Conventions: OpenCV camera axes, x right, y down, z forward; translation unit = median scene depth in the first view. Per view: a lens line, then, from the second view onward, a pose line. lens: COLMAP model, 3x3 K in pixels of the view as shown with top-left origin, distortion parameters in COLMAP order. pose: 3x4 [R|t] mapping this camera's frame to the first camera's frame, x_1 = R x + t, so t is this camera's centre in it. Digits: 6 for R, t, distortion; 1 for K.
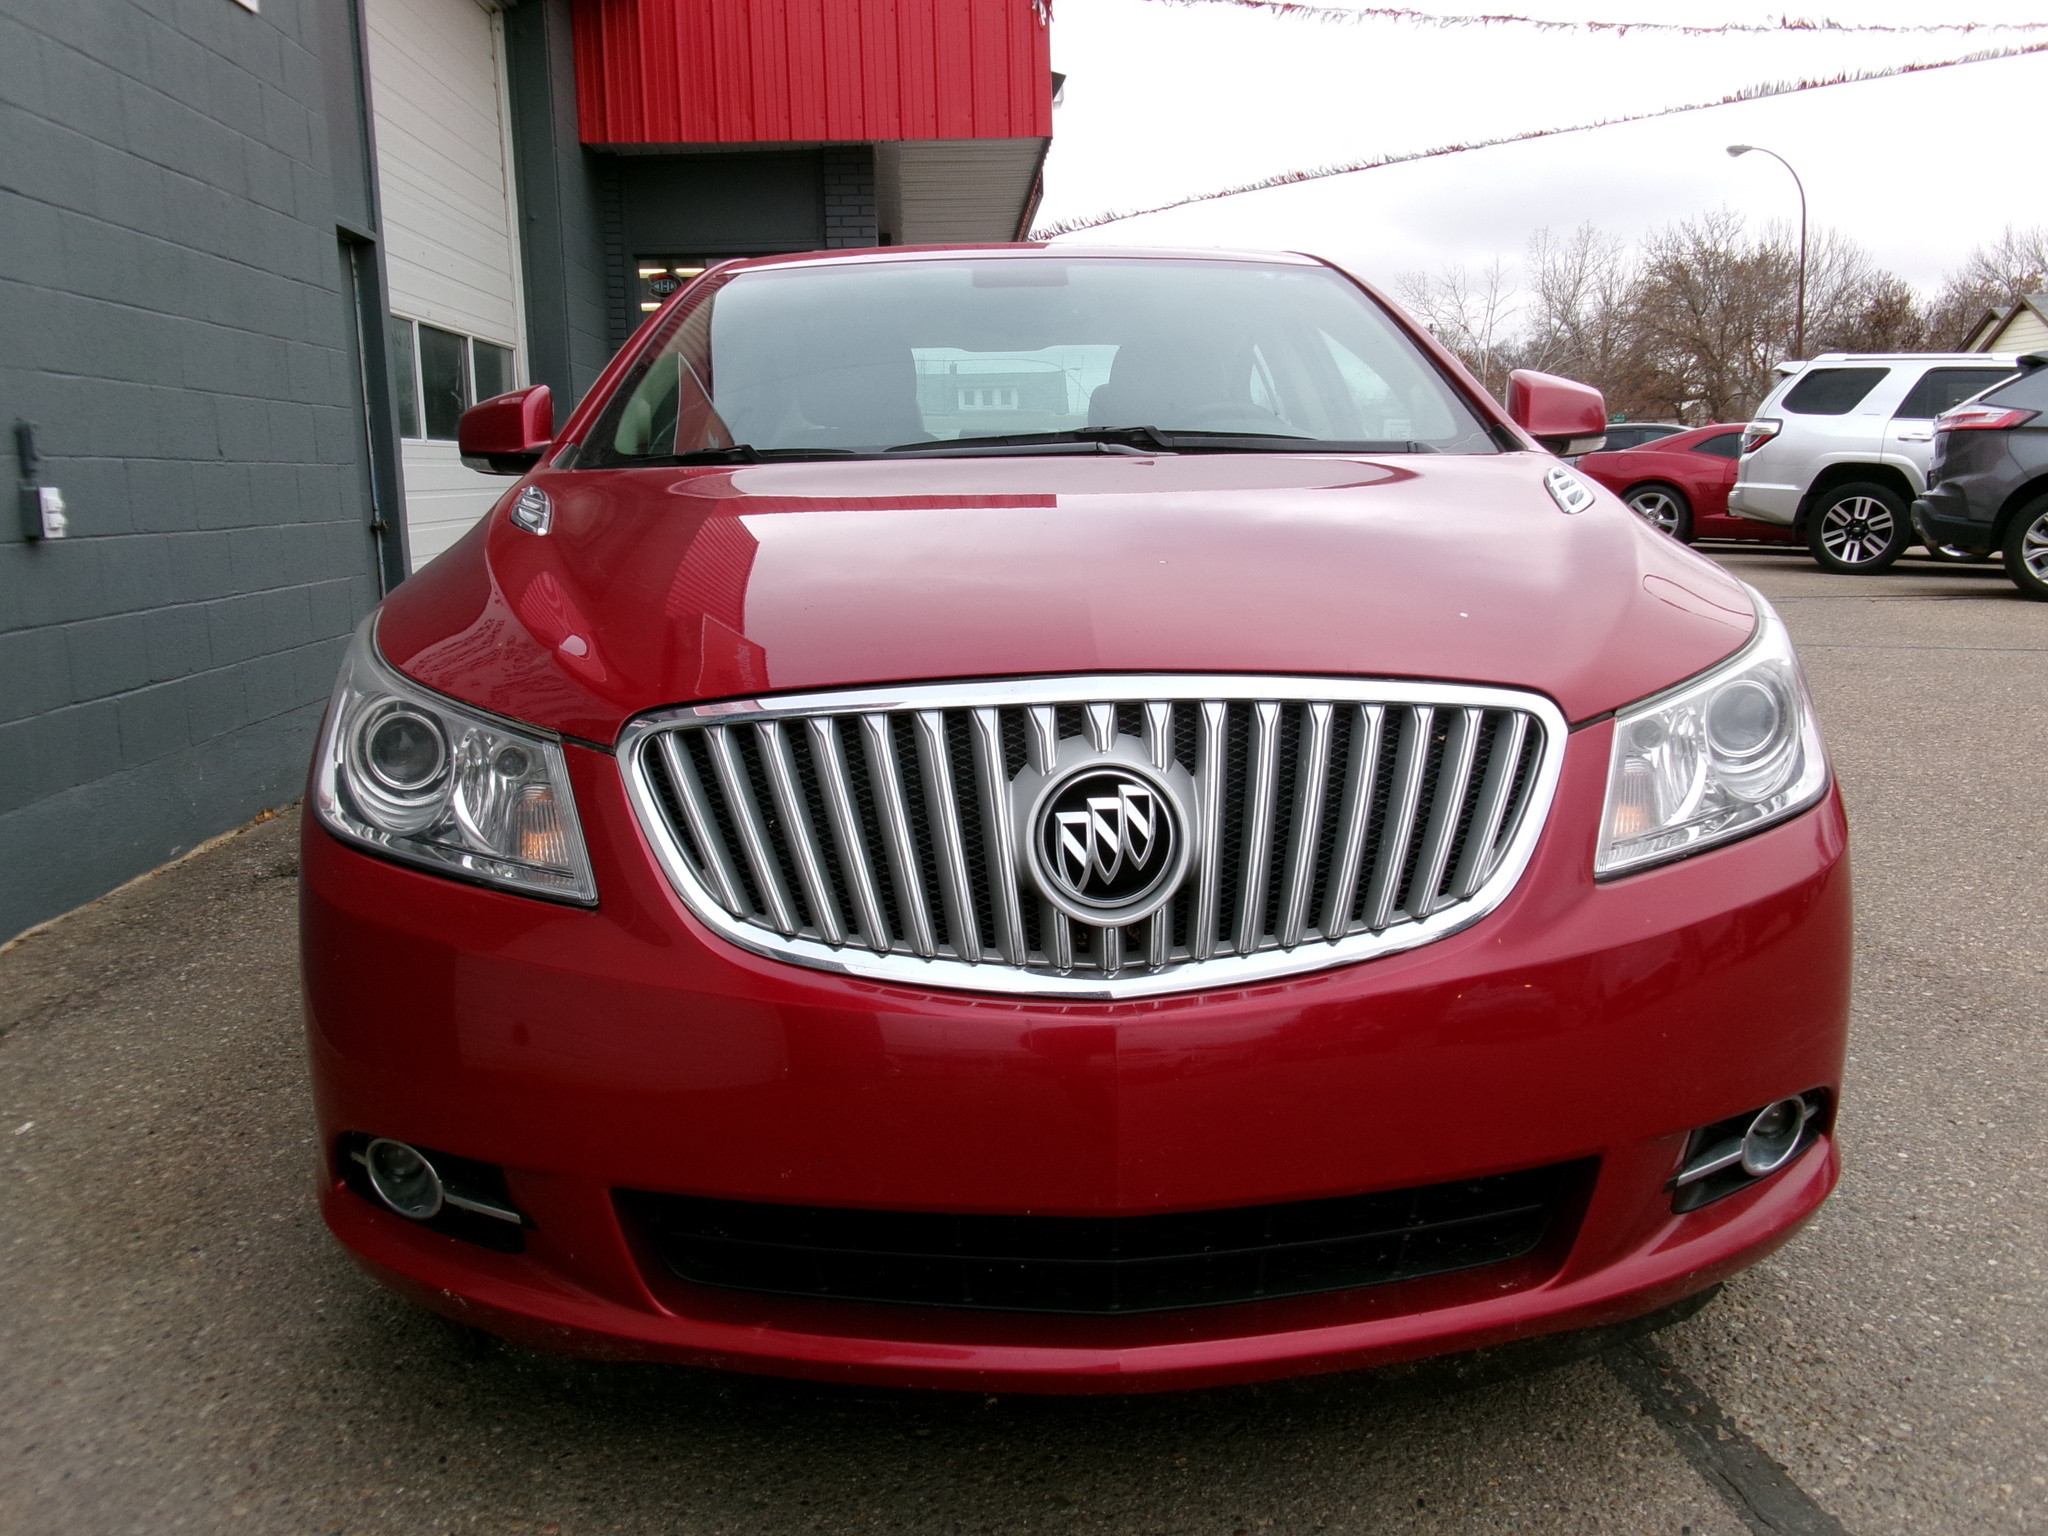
lens RADIAL K [[1705.1, 0, 1027.1], [0, 1705.1, 765.8], [0, 0, 1]] dist [-0.011552, 0.009492]
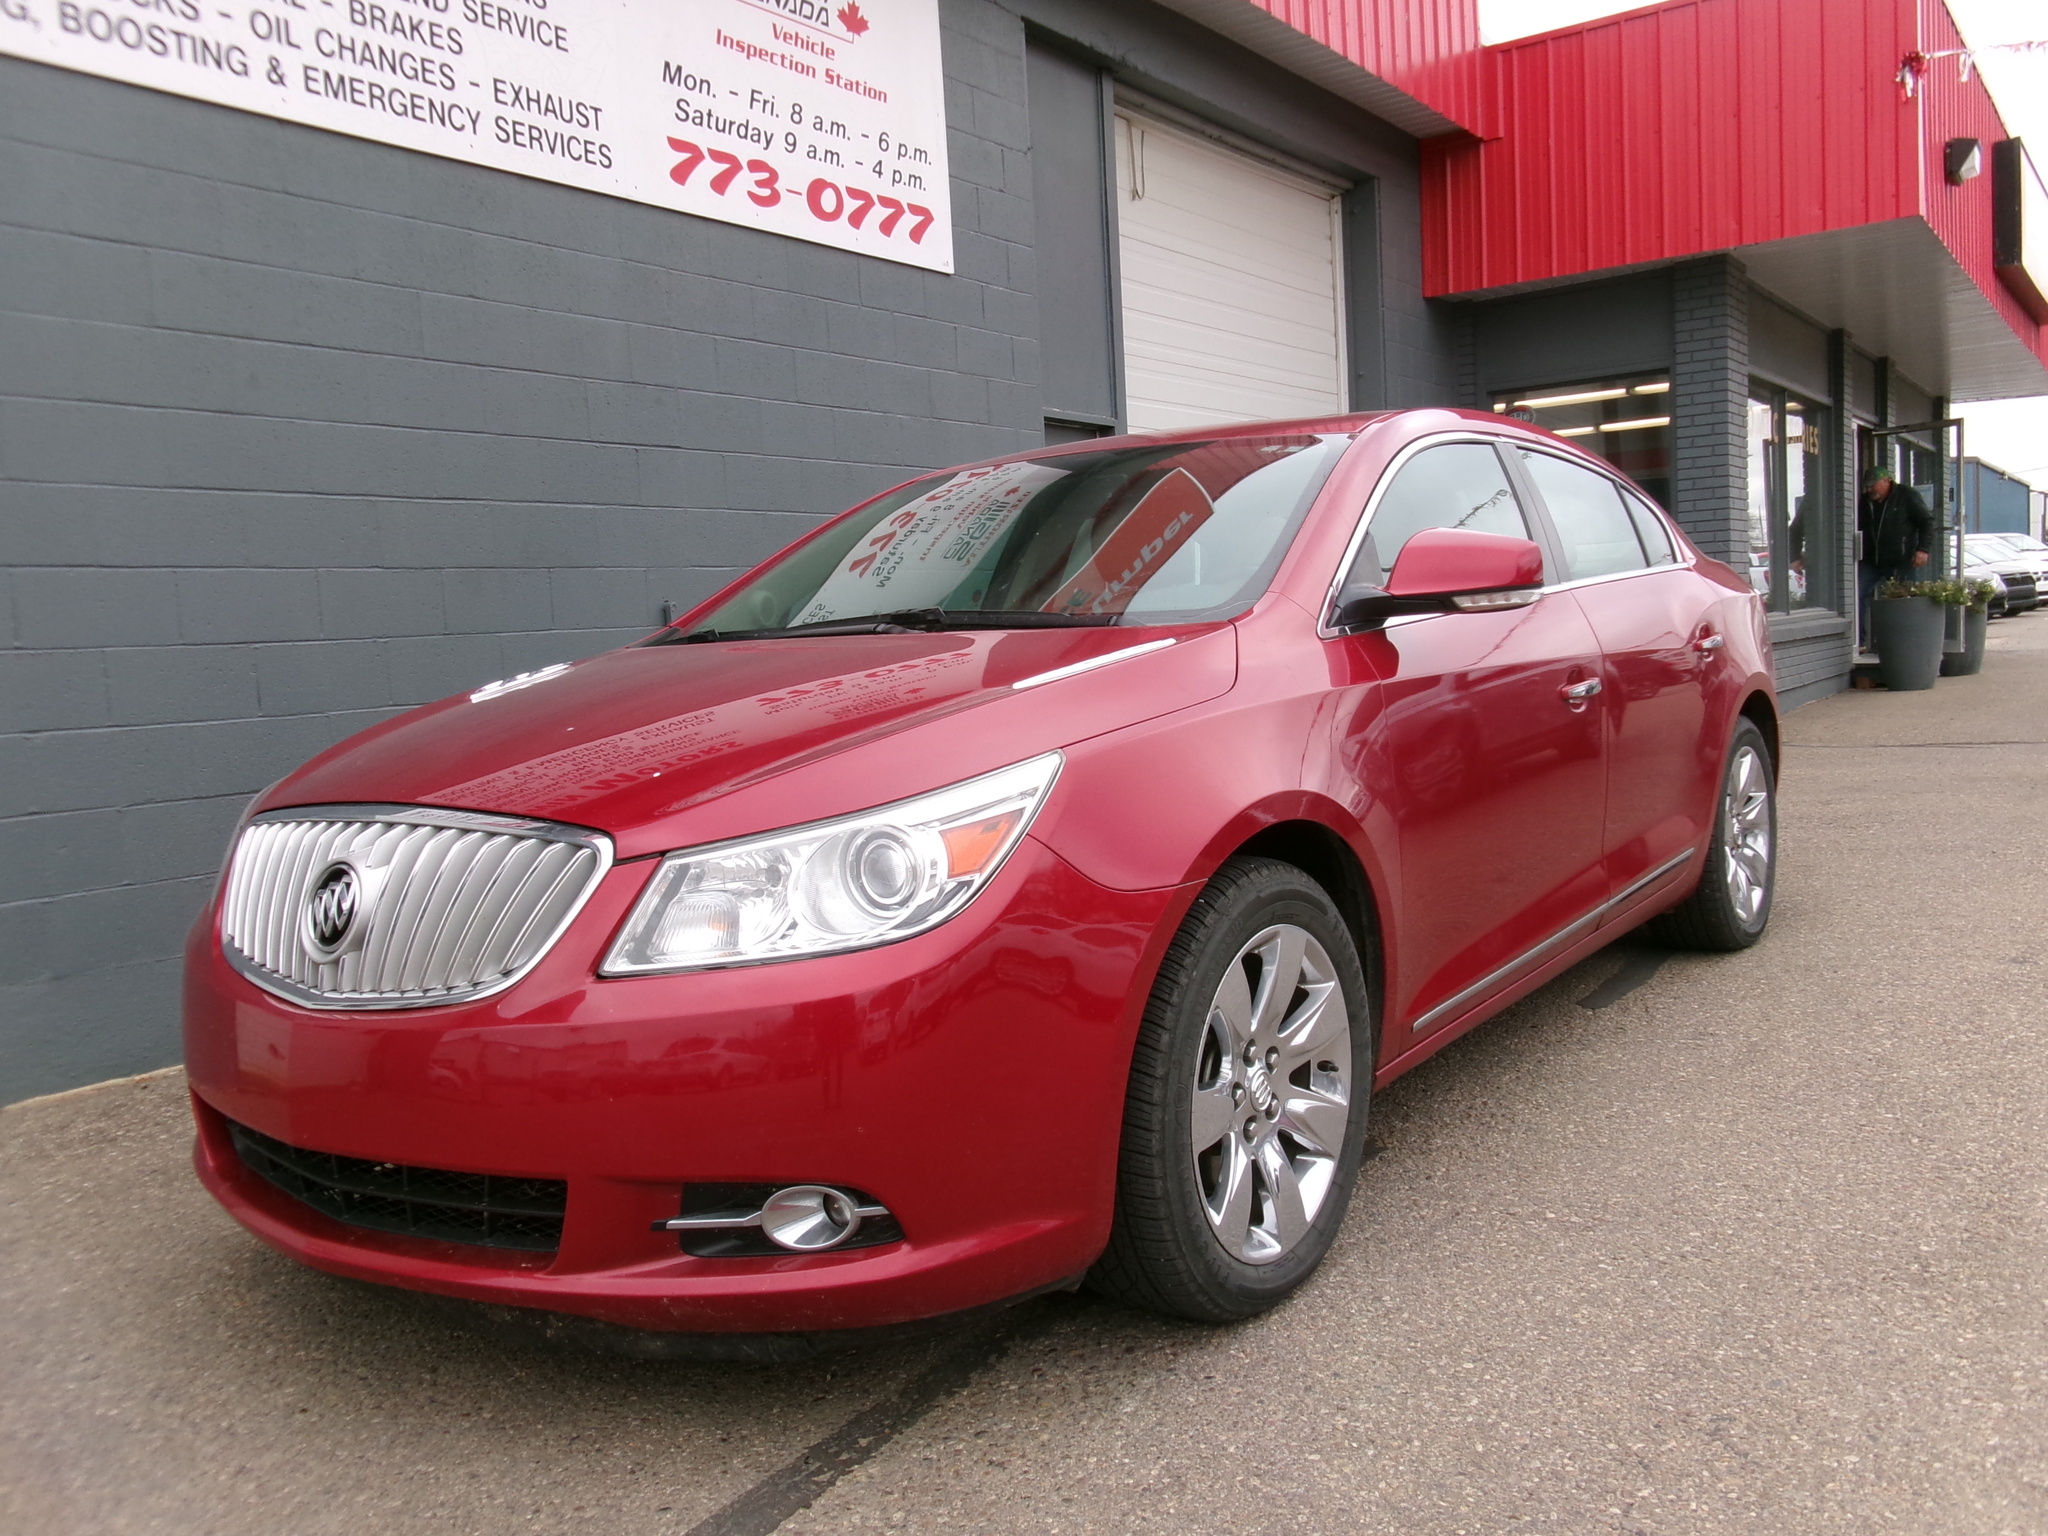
lens RADIAL K [[1705.1, 0, 1024.8], [0, 1705.1, 769.7], [0, 0, 1]] dist [-0.011552, 0.009492]
pose [[0.774765, 0.033484, -0.631363, 0.600586], [-0.071656, 0.996813, -0.035067, -0.030374], [0.628176, 0.072409, 0.774695, 0.067735]]
